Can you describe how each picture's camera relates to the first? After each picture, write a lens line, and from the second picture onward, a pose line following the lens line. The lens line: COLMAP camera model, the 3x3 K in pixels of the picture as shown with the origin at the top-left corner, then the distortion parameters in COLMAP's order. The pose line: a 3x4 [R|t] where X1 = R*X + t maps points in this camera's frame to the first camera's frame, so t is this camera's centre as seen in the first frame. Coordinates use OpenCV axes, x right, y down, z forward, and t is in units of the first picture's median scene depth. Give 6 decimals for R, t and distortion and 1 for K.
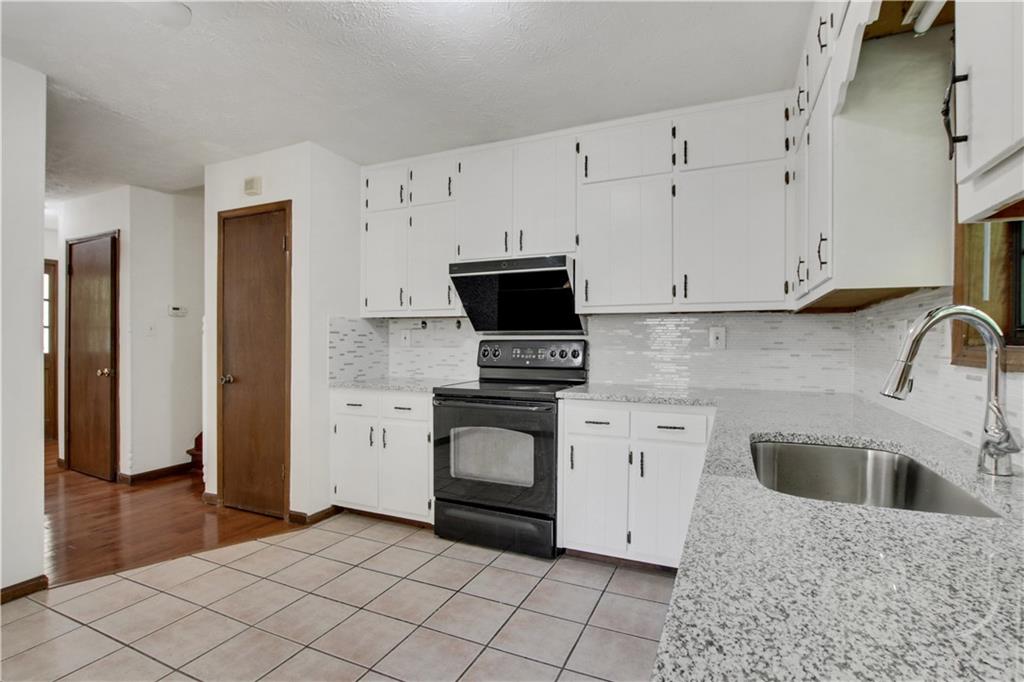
lens RADIAL K [[490.7, 0, 513.5], [0, 490.7, 346.0], [0, 0, 1]] dist [-0.021593, 0.000760]
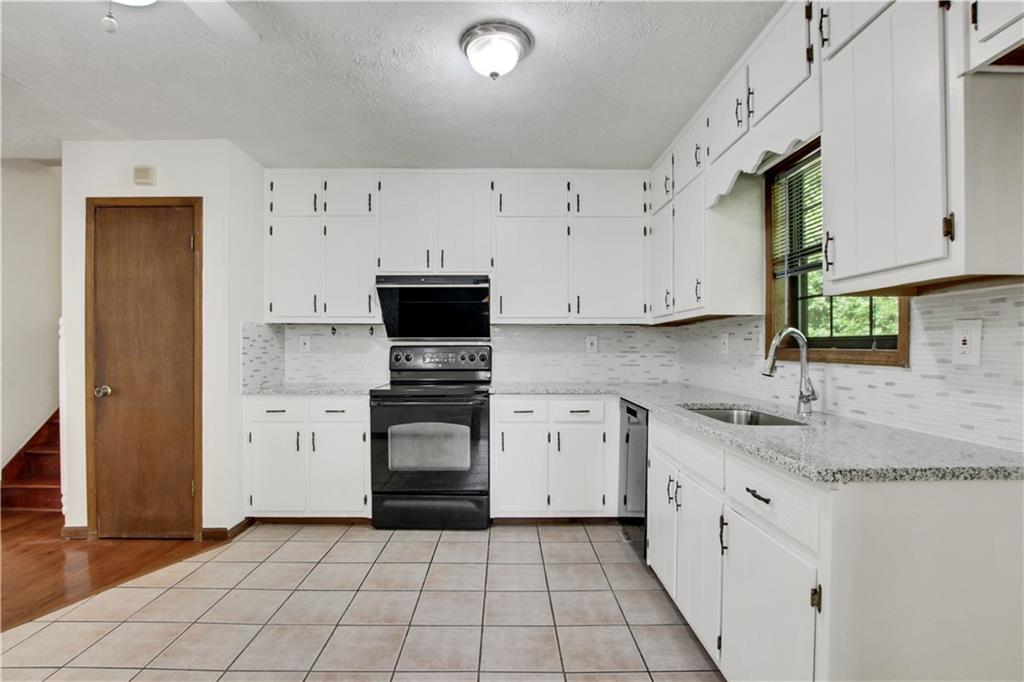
lens RADIAL K [[490.7, 0, 513.5], [0, 490.7, 346.0], [0, 0, 1]] dist [-0.021593, 0.000760]
pose [[0.904506, -0.001845, 0.426456, -0.315230], [0.006204, 0.999942, -0.008832, -0.000453], [-0.426415, 0.010634, 0.904465, -0.100933]]
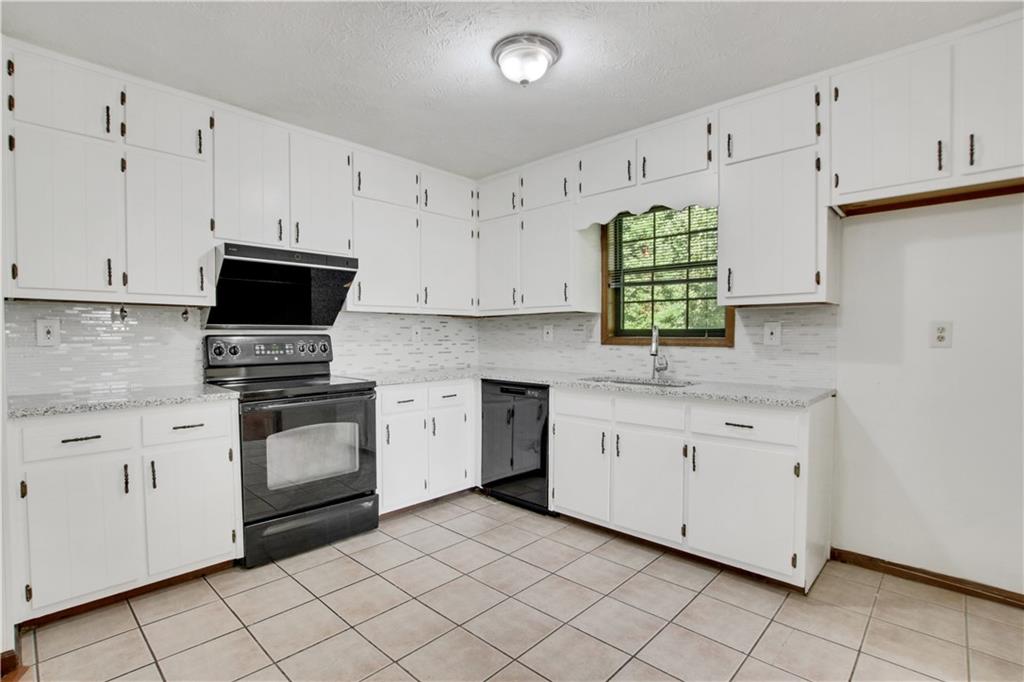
lens RADIAL K [[473.0, 0, 504.3], [0, 473.0, 344.9], [0, 0, 1]] dist [-0.020999, 0.000124]
pose [[0.341555, -0.022704, 0.939588, -0.706195], [0.010489, 0.999738, 0.020344, -0.007143], [-0.939803, 0.002907, 0.341703, 0.290568]]
